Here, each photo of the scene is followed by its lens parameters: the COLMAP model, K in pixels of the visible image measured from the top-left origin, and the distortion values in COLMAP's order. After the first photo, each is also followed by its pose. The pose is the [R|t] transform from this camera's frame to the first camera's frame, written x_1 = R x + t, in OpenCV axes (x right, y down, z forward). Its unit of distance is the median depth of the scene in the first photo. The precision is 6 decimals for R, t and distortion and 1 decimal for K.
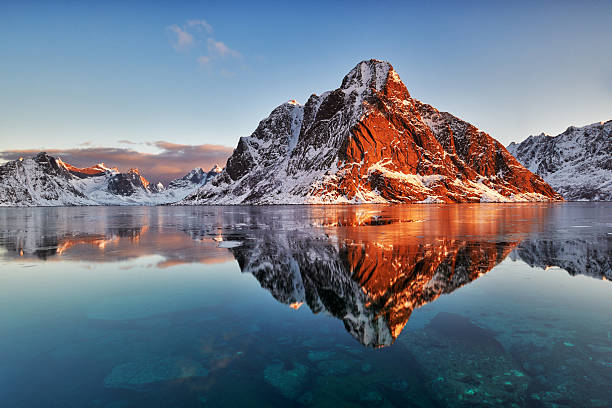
lens RADIAL K [[385.9, 0, 306.0], [0, 385.9, 204.0], [0, 0, 1]] dist [-0.000419, 0.000135]
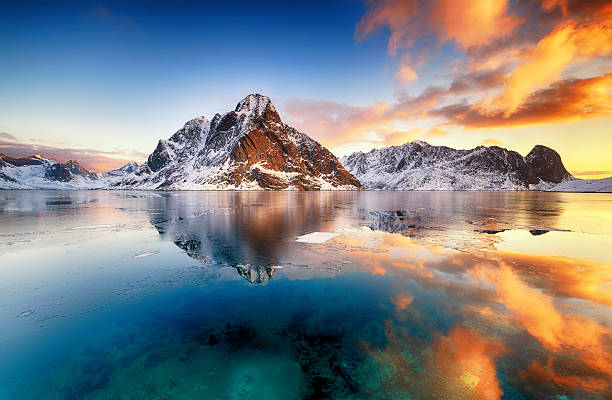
lens RADIAL K [[245.8, 0, 306.0], [0, 245.8, 200.0], [0, 0, 1]] dist [-0.001855, -0.000520]
pose [[0.948206, -0.001714, 0.317652, 0.051162], [-0.010438, 0.999277, 0.036551, 0.000112], [-0.317485, -0.037974, 0.947503, 0.023526]]
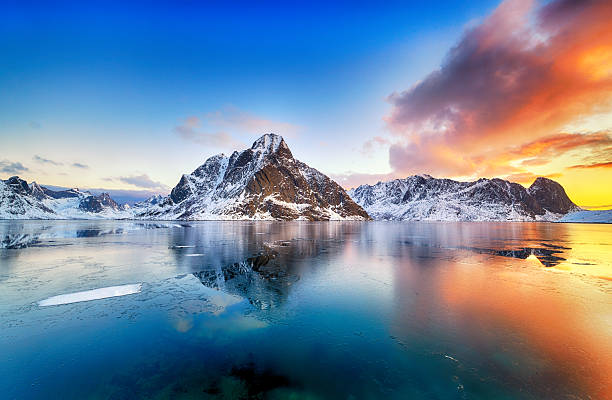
lens RADIAL K [[232.7, 0, 306.0], [0, 232.7, 200.0], [0, 0, 1]] dist [-0.002395, -0.000401]
pose [[0.960223, 0.037266, 0.276735, 0.050285], [-0.012362, 0.995756, -0.091196, 0.000126], [-0.278960, 0.084148, 0.956609, 0.025613]]
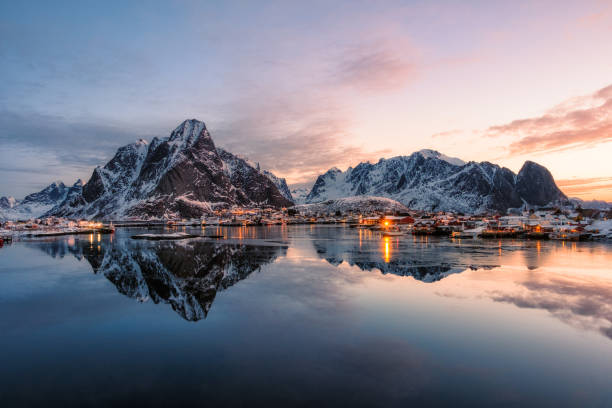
lens RADIAL K [[454.3, 0, 322.7], [0, 454.3, 204.0], [0, 0, 1]] dist [-0.002889, -0.001194]
pose [[0.967943, 0.002181, 0.251161, 0.231279], [0.005412, 0.999549, -0.029536, -0.008121], [-0.251112, 0.029948, 0.967495, -0.811503]]
